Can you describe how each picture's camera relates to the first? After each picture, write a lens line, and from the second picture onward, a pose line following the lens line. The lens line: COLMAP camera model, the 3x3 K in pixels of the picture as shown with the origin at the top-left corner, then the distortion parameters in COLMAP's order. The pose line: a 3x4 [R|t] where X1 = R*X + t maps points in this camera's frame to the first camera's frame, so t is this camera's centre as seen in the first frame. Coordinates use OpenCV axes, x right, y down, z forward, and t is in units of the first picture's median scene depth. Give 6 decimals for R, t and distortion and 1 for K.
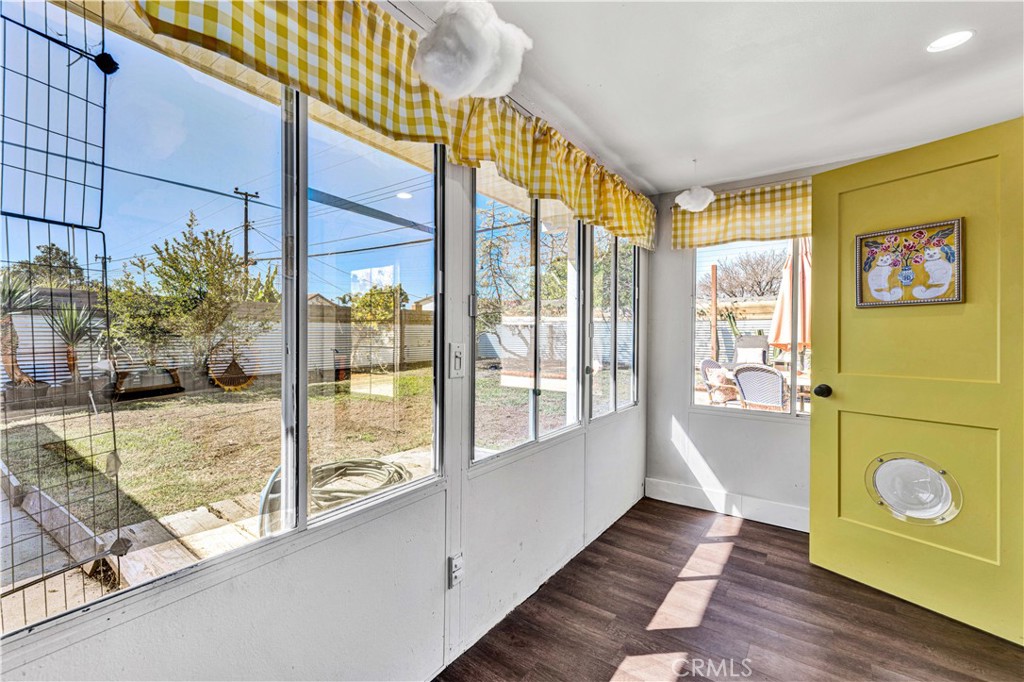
lens RADIAL K [[431.9, 0, 518.2], [0, 431.9, 332.1], [0, 0, 1]] dist [0.023054, 0.000422]
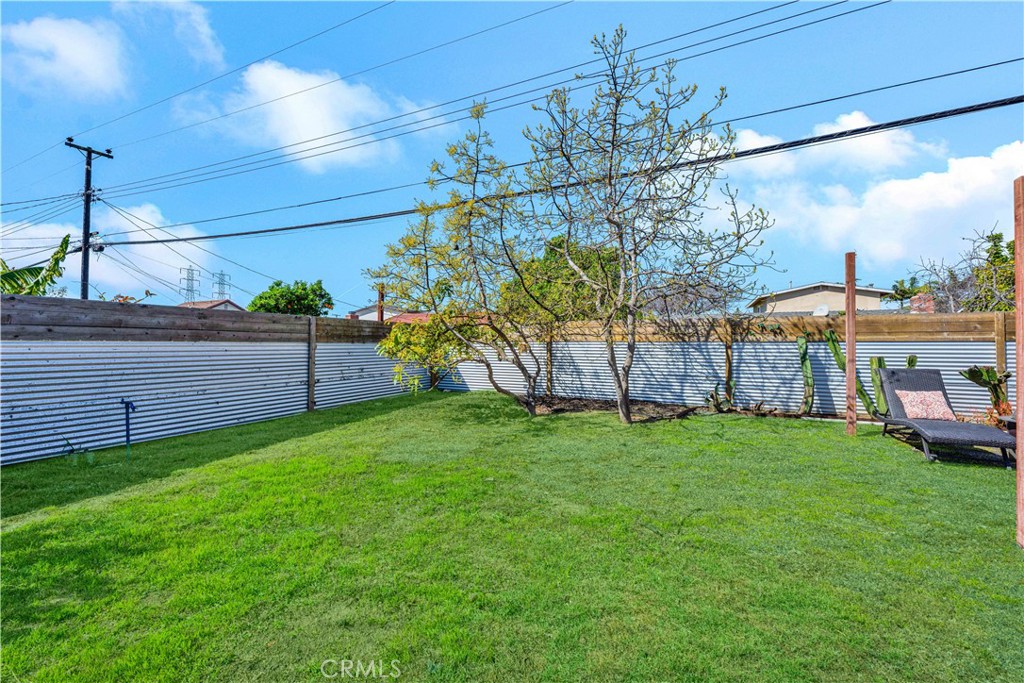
lens RADIAL K [[431.9, 0, 542.6], [0, 431.9, 337.4], [0, 0, 1]] dist [0.023054, 0.000422]
pose [[0.984503, 0.010885, 0.175028, -0.031444], [-0.007044, 0.999721, -0.022549, -0.006126], [-0.175225, 0.020967, 0.984305, 0.184546]]
